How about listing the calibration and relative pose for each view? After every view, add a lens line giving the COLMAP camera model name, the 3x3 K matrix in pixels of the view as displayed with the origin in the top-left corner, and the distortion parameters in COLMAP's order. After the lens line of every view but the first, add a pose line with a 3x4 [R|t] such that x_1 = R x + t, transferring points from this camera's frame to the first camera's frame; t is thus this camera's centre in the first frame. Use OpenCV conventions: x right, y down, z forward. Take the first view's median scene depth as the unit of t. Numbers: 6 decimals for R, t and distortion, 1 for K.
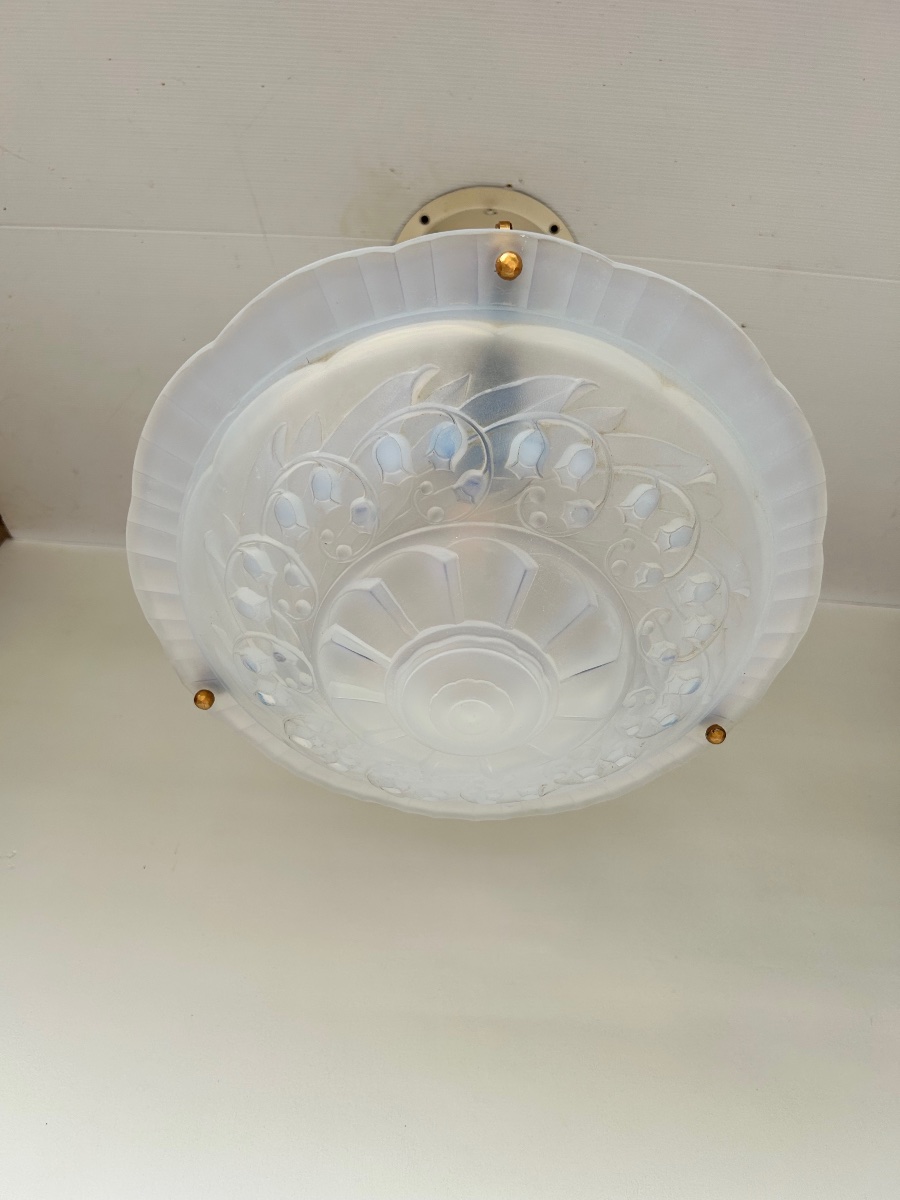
lens RADIAL K [[901.4, 0, 439.5], [0, 901.4, 608.4], [0, 0, 1]] dist [0.008237, -0.039941]
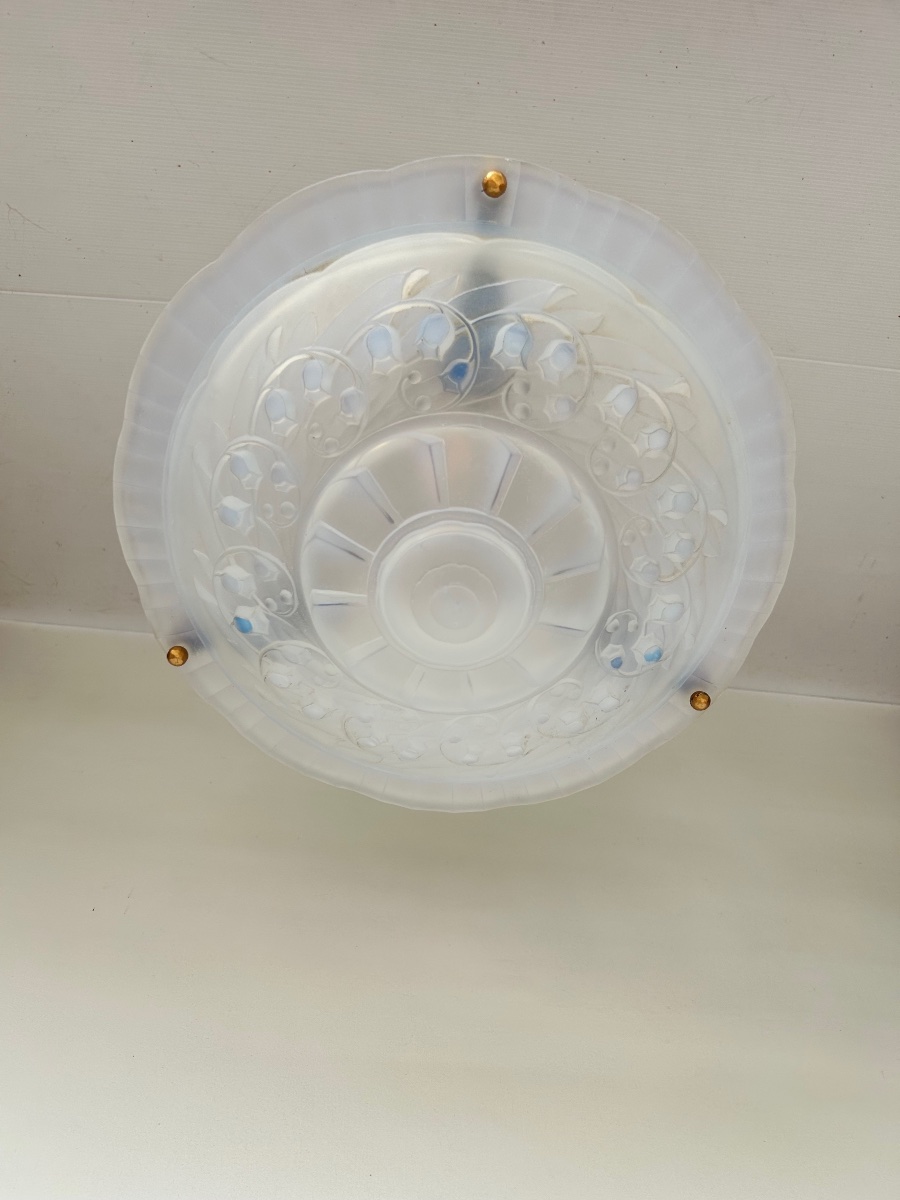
lens RADIAL K [[901.4, 0, 459.2], [0, 901.4, 621.6], [0, 0, 1]] dist [0.008237, -0.039941]
pose [[0.998813, 0.021886, 0.043523, -0.002055], [-0.012327, 0.977874, -0.208829, 0.340330], [-0.047131, 0.208045, 0.976983, 0.040004]]
